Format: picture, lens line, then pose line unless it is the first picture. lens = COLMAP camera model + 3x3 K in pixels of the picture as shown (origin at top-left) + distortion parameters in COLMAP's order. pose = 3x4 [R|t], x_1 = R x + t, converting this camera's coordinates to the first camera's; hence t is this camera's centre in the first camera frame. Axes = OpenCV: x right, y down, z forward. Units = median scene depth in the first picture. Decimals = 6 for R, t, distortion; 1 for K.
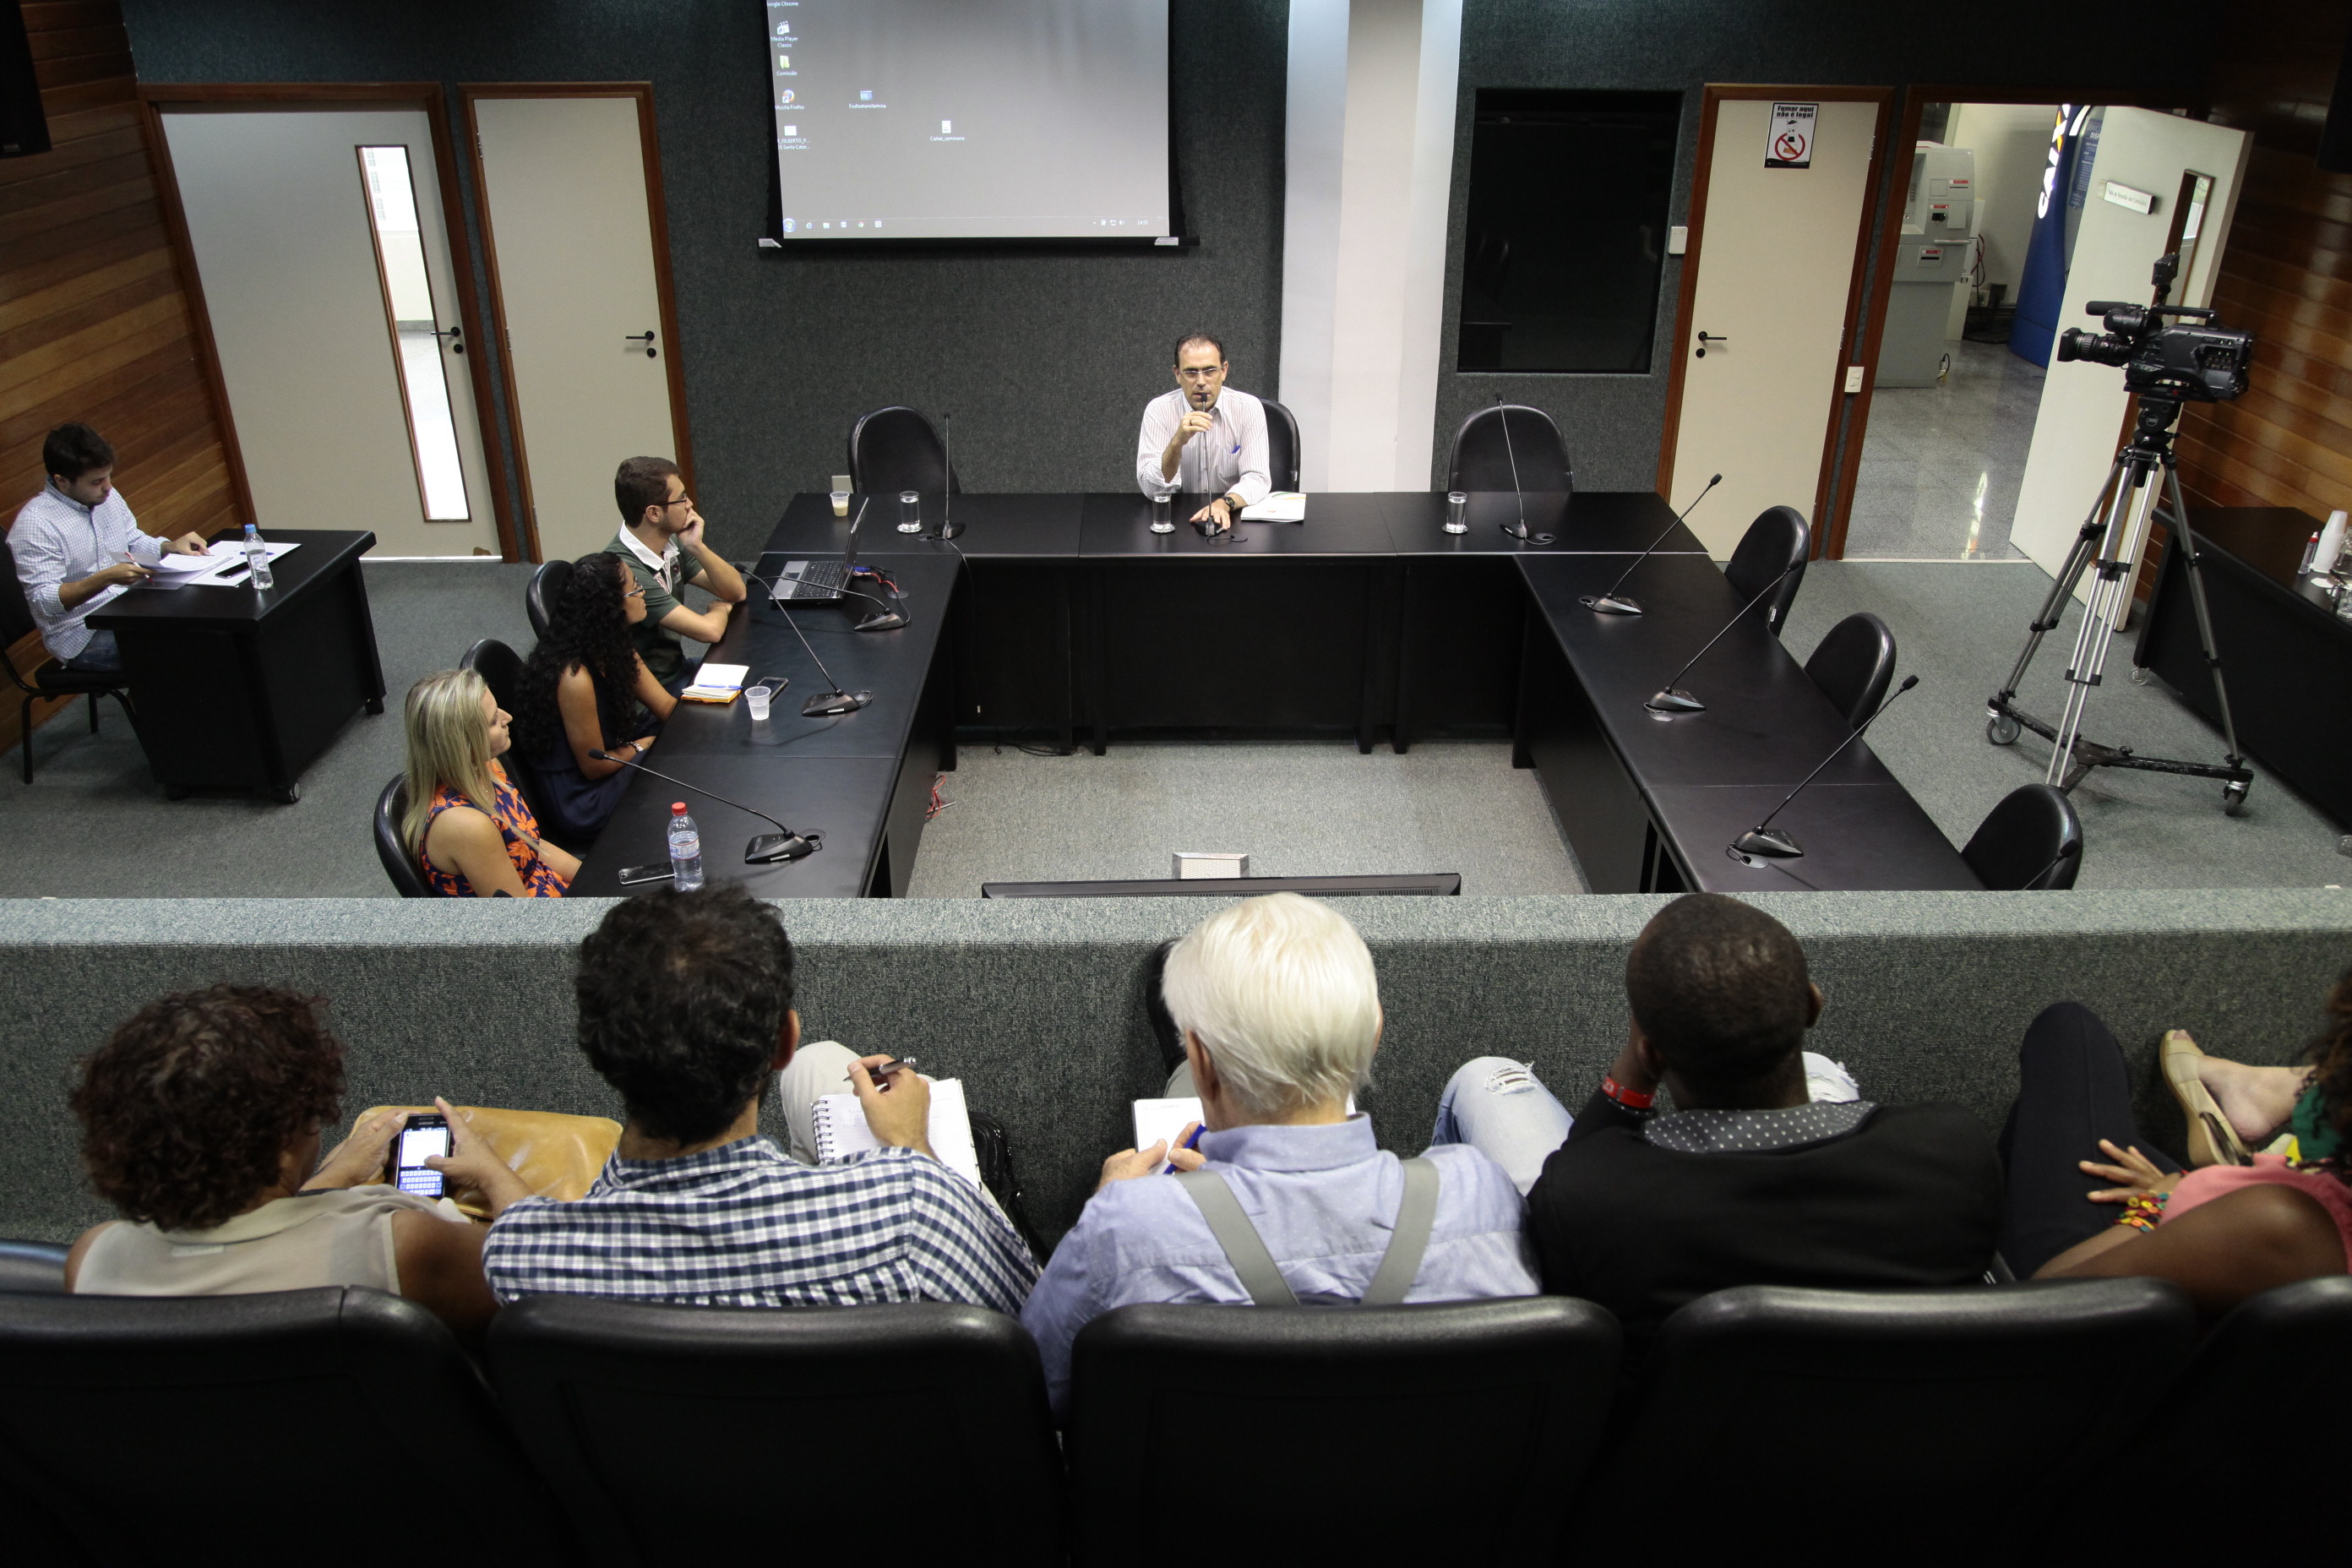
lens RADIAL K [[1664.4, 0, 1181.8], [0, 1664.4, 683.7], [0, 0, 1]] dist [-0.081062, 0.036097]
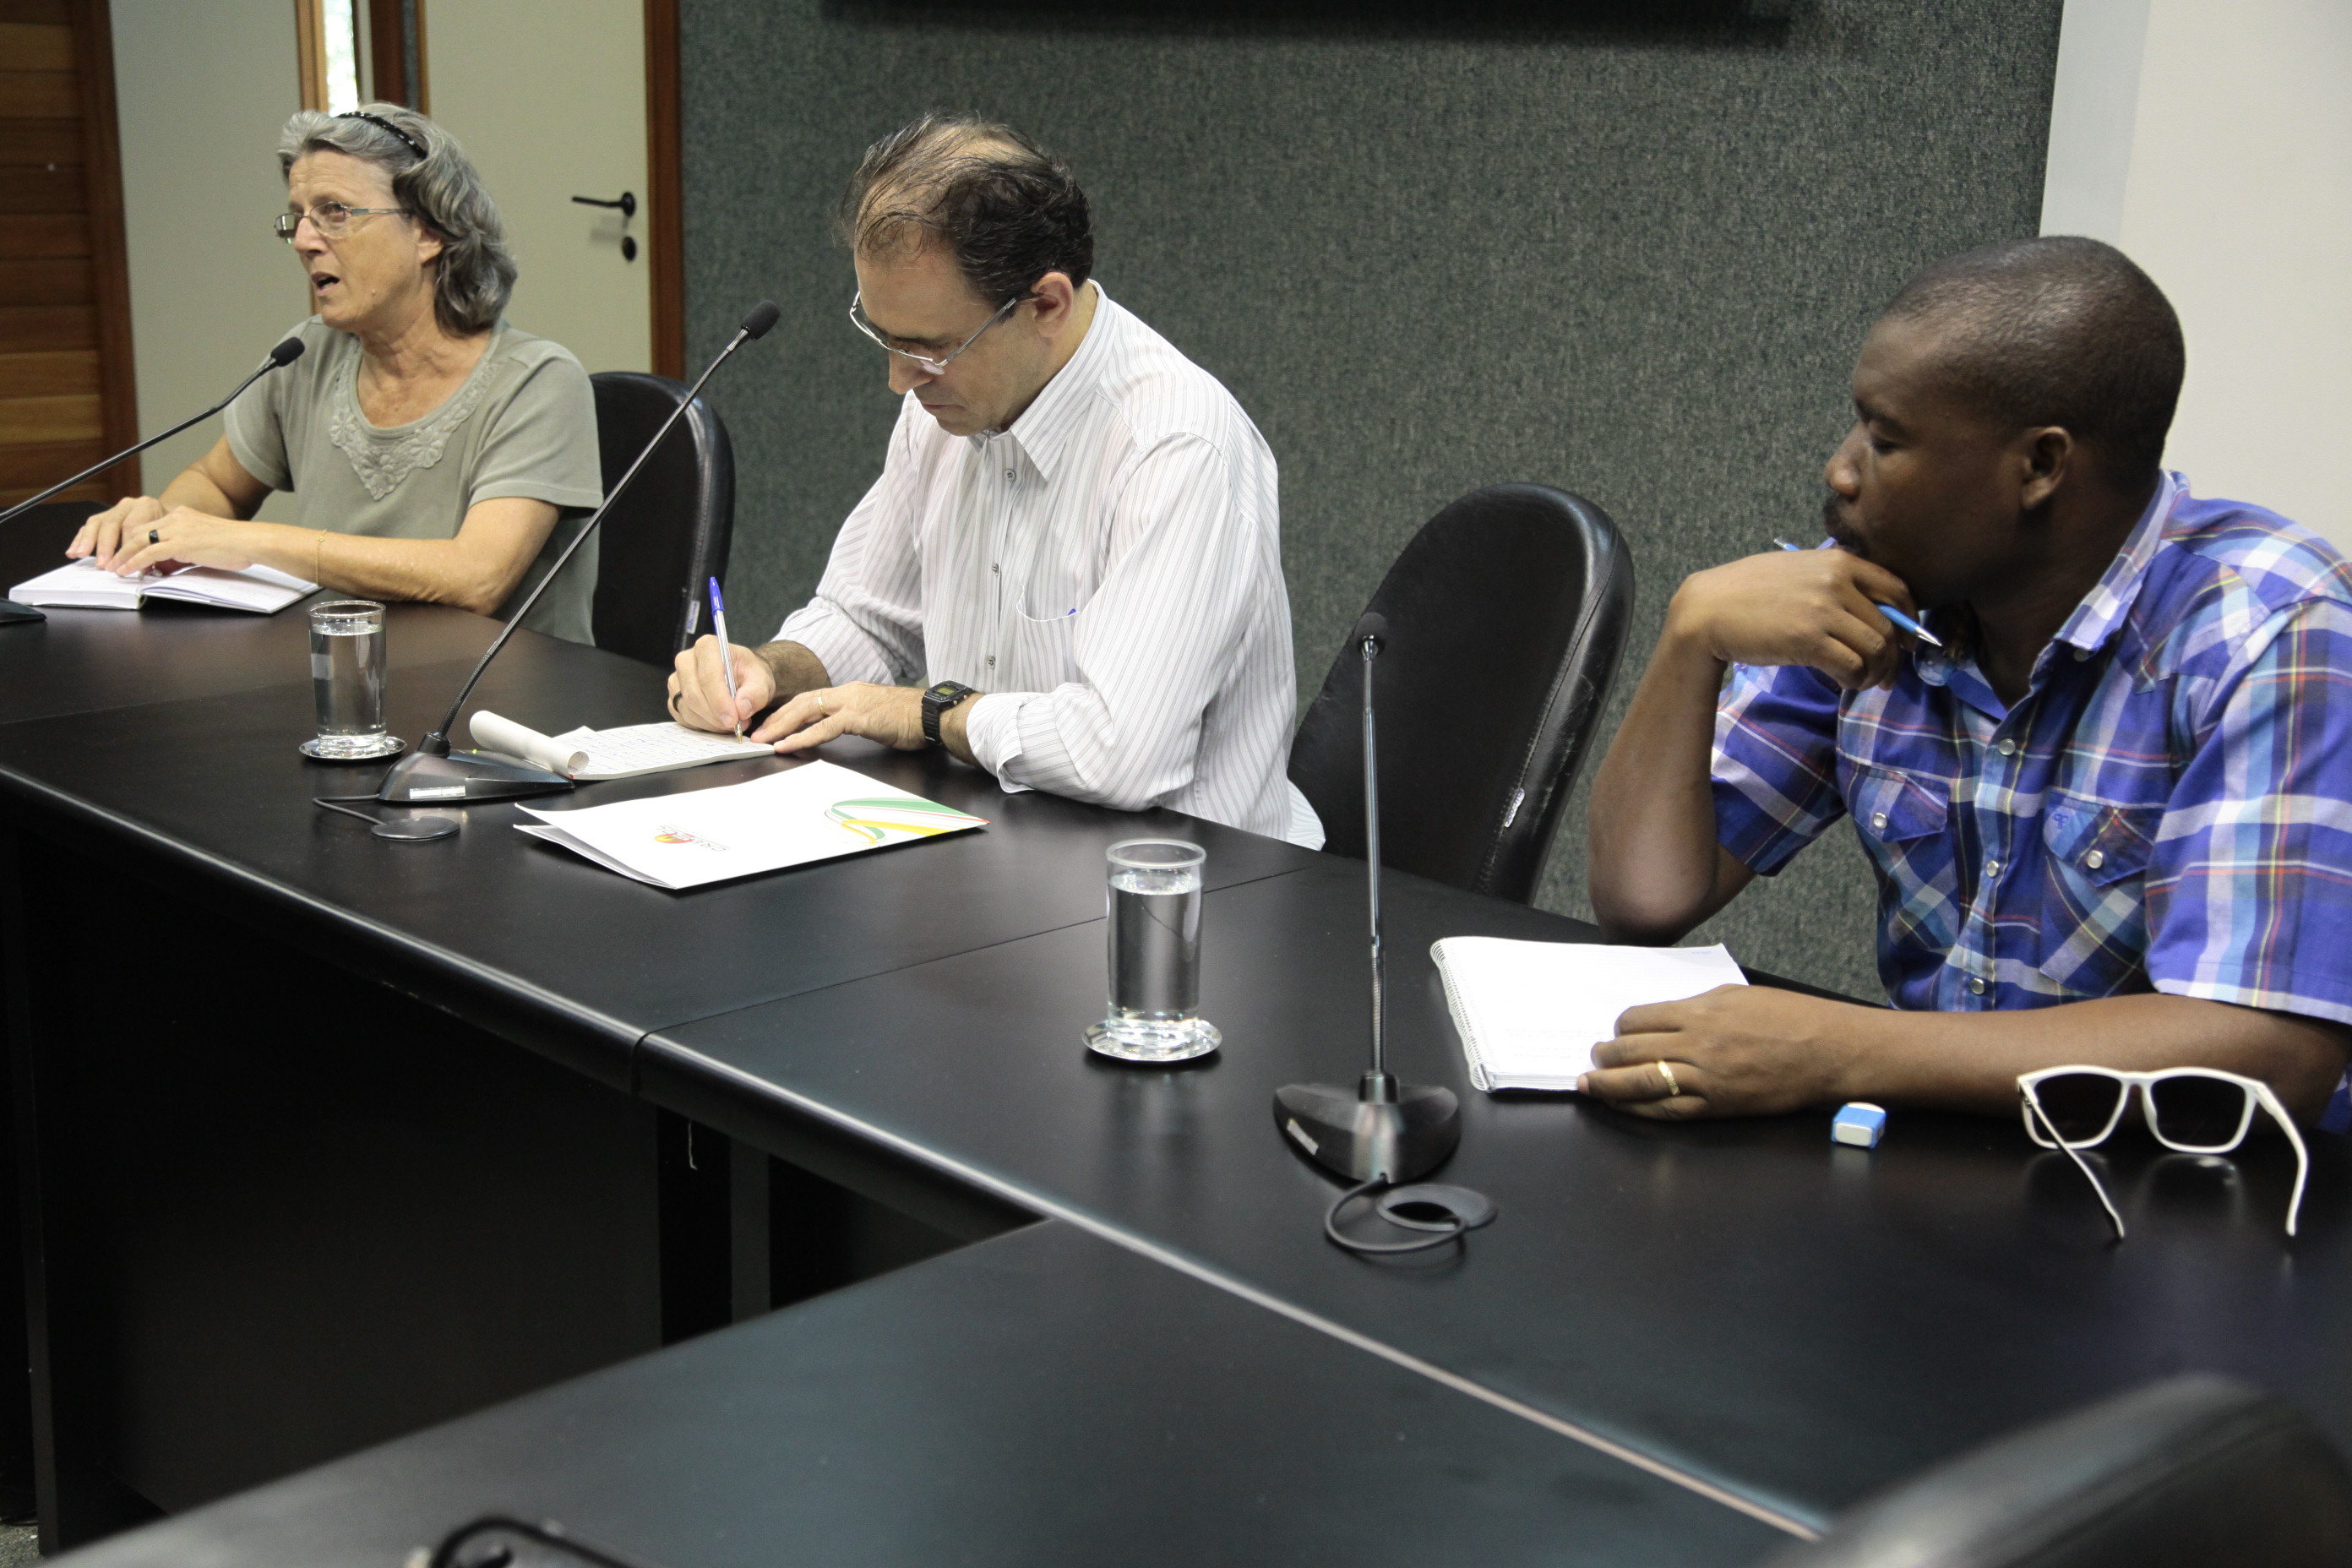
lens RADIAL K [[3095.5, 0, 1176.0], [0, 3095.5, 784.0], [0, 0, 1]] dist [0.120246, 0.069538]
pose [[0.673752, 0.190022, -0.714107, 0.331416], [-0.321696, 0.945417, -0.051944, -0.083771], [0.665259, 0.264723, 0.698106, 0.606510]]
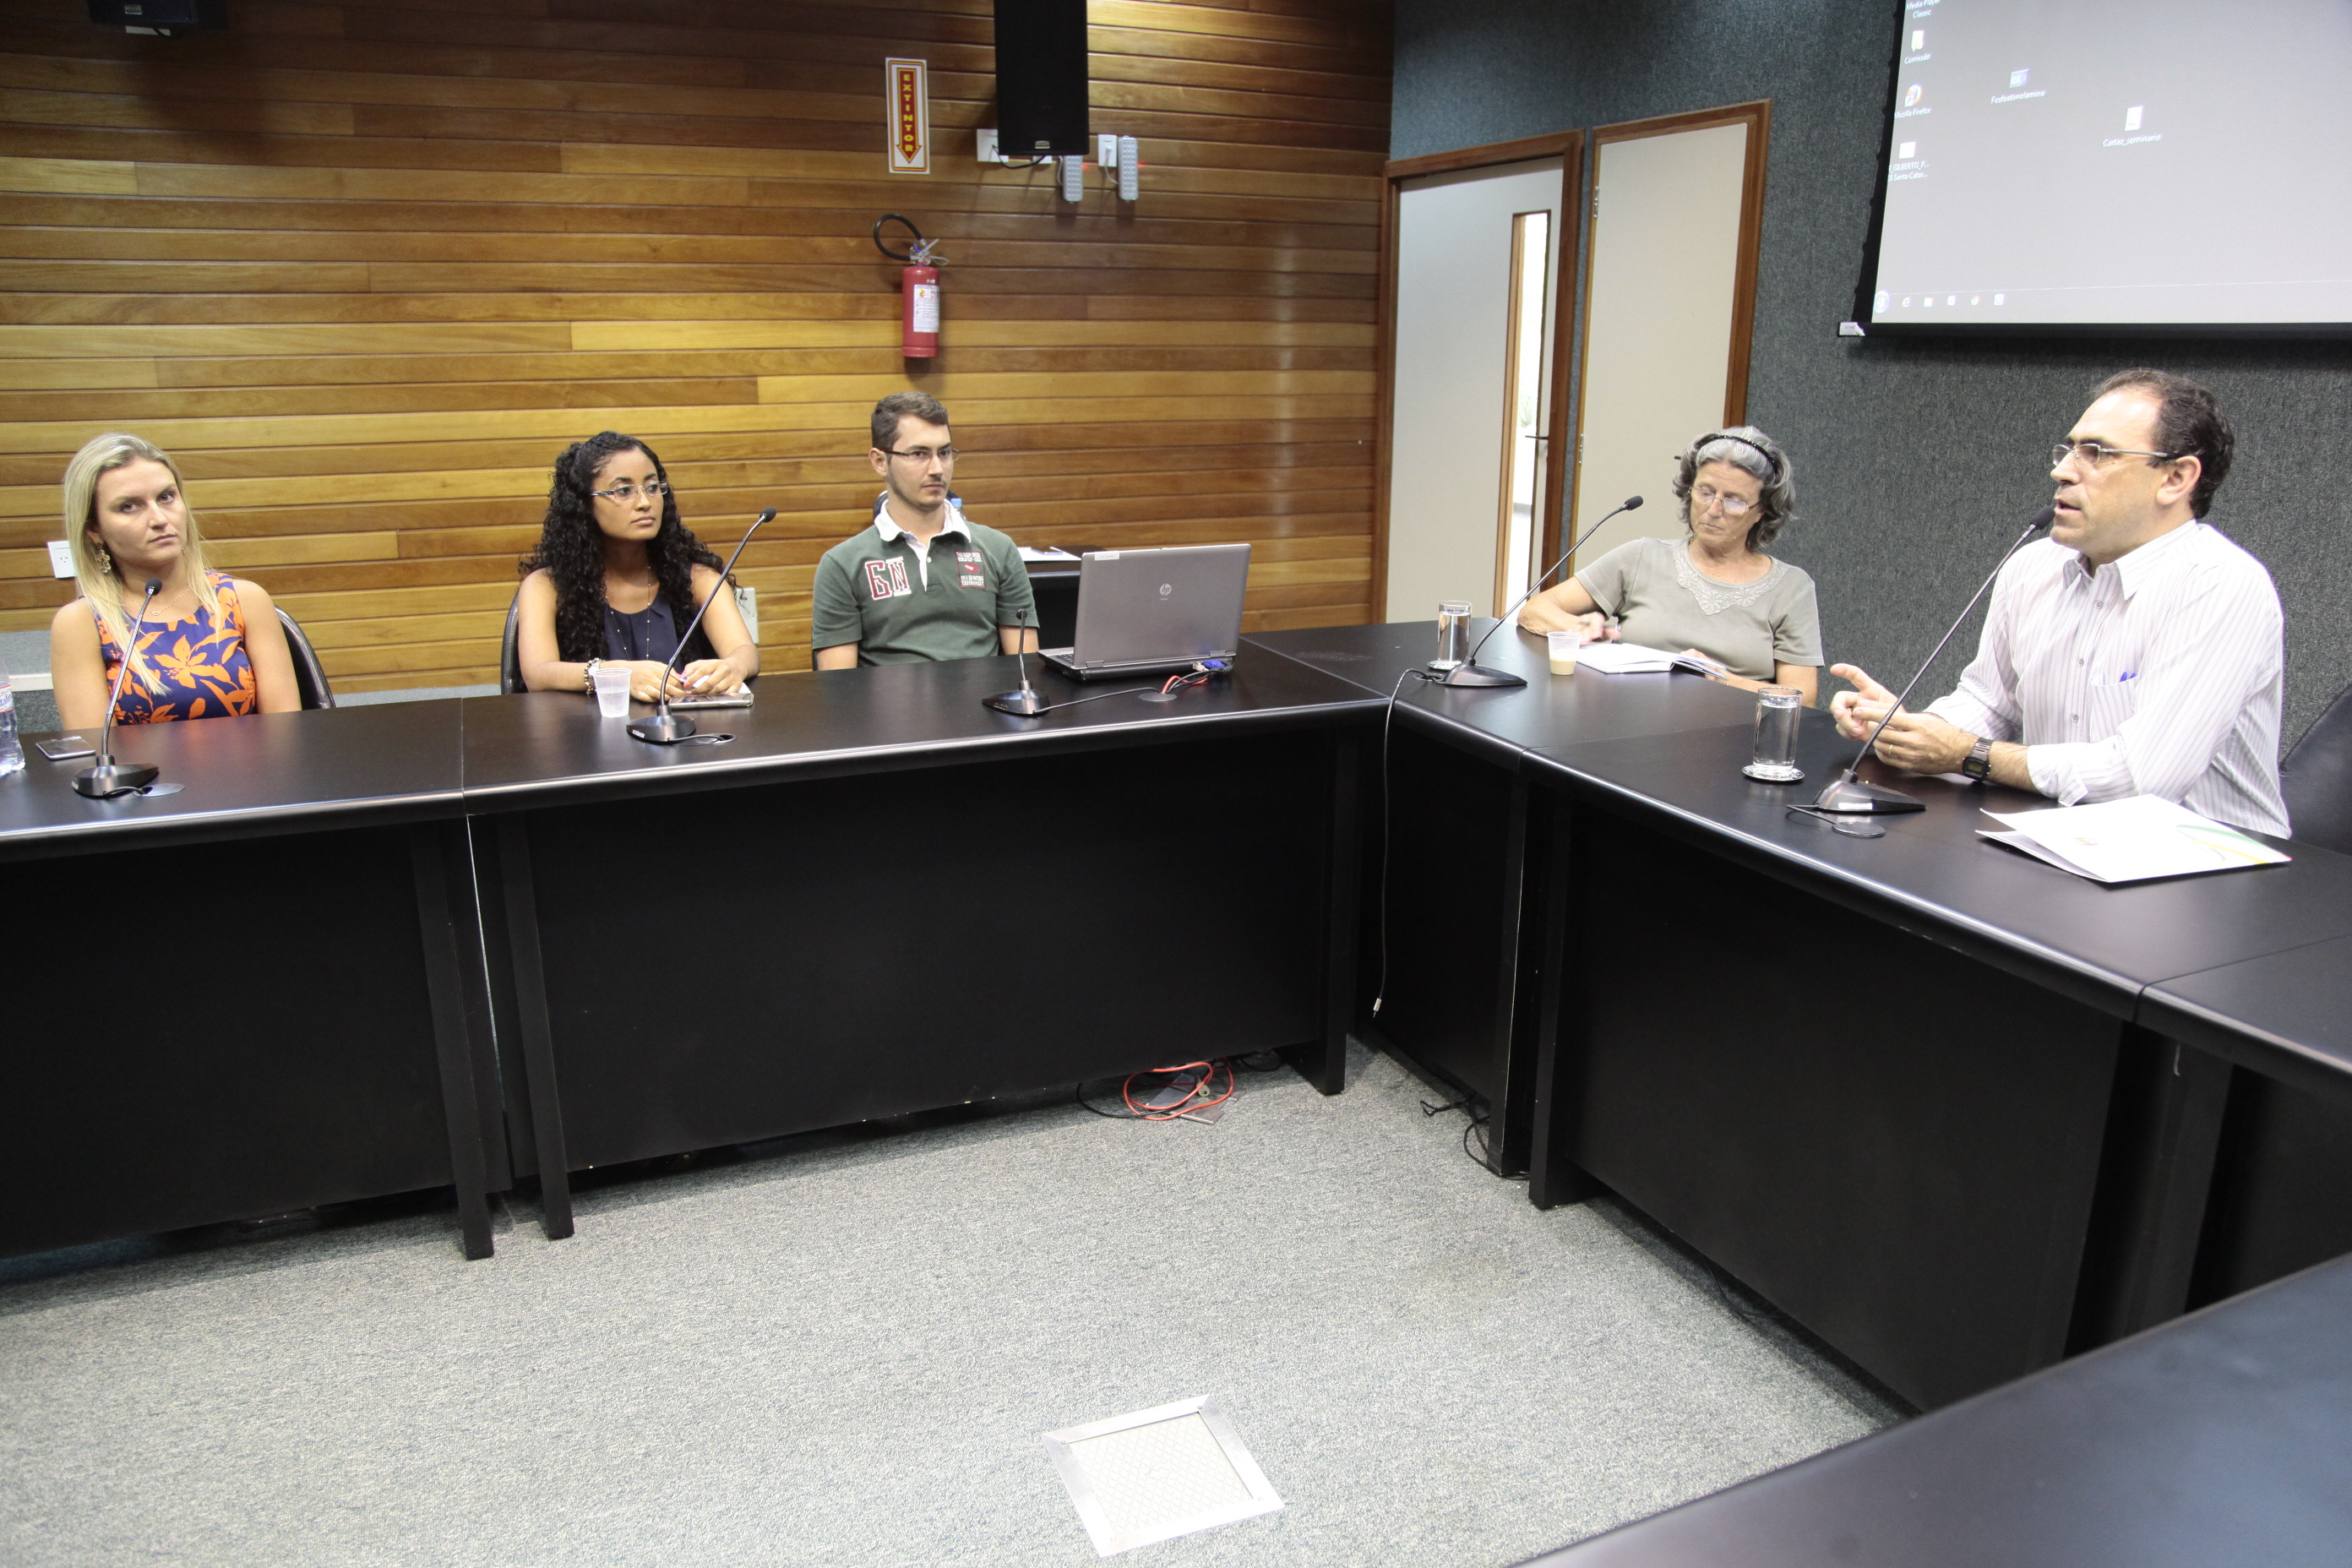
lens RADIAL K [[1623.3, 0, 1176.0], [0, 1623.3, 784.0], [0, 0, 1]] dist [-0.122748, 0.071581]
pose [[0.376177, 0.238866, -0.895228, 0.241814], [-0.385024, 0.919126, 0.083454, -0.053011], [0.842762, 0.313291, 0.437723, 0.555104]]
